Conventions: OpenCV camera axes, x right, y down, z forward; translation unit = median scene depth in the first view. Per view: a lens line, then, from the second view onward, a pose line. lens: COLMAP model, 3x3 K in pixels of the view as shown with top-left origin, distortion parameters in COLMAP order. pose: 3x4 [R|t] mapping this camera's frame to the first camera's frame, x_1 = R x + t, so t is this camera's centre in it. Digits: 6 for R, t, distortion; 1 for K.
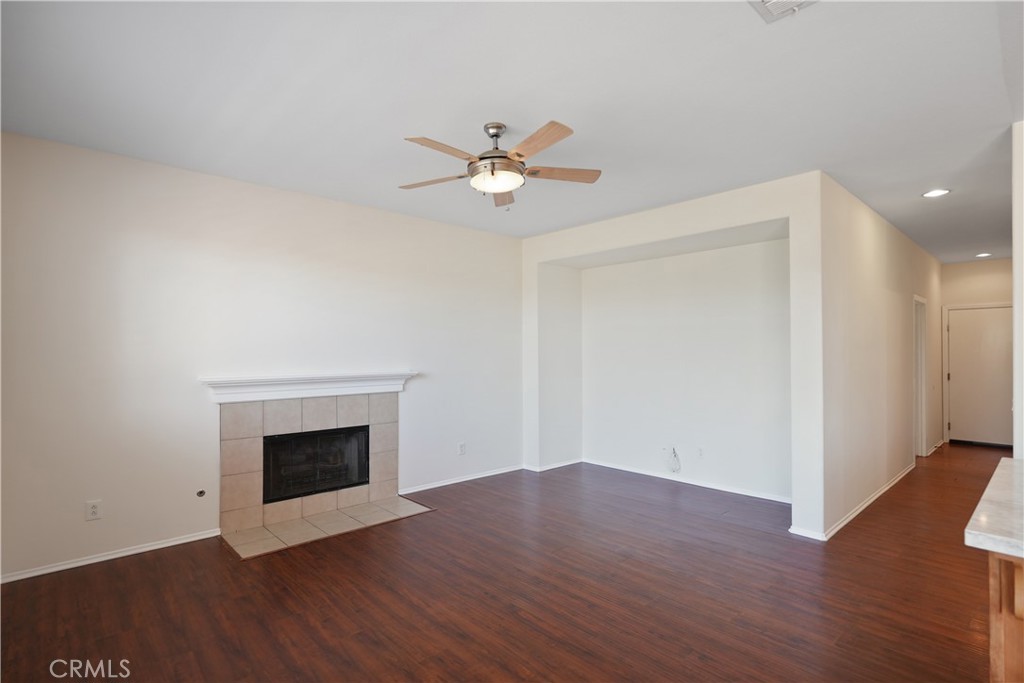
lens RADIAL K [[508.2, 0, 497.2], [0, 508.2, 352.0], [0, 0, 1]] dist [-0.035155, 0.000443]
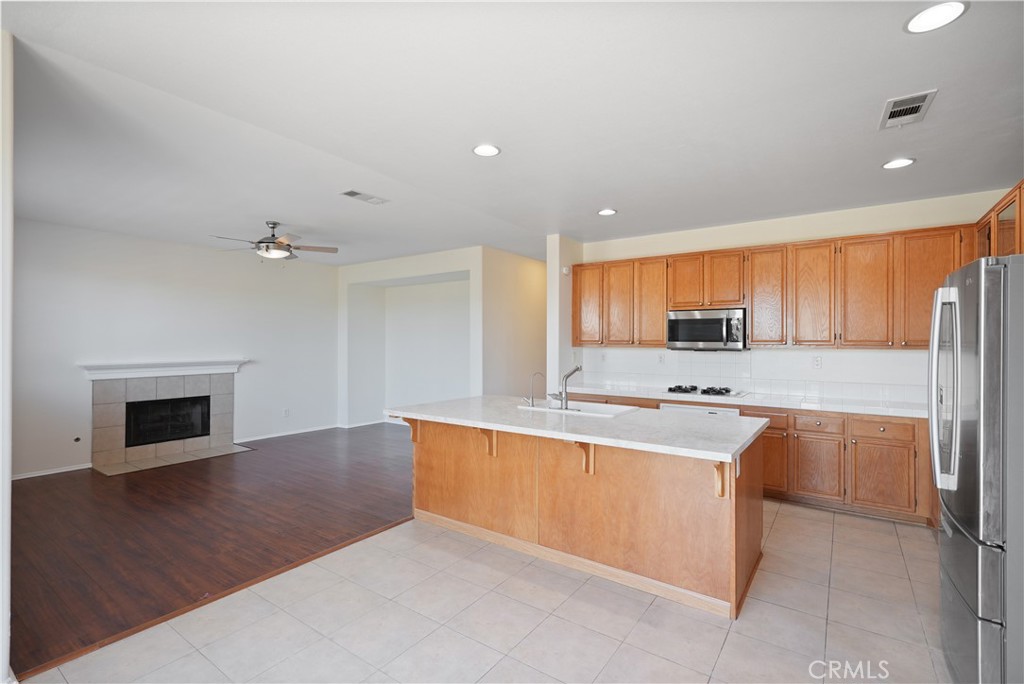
lens RADIAL K [[476.3, 0, 512.0], [0, 476.3, 342.0], [0, 0, 1]] dist [-0.016635, -0.000035]
pose [[0.972203, 0.005822, 0.234067, 0.299651], [-0.005611, 0.999983, -0.001570, -0.015167], [-0.234072, 0.000213, 0.972219, -0.584664]]
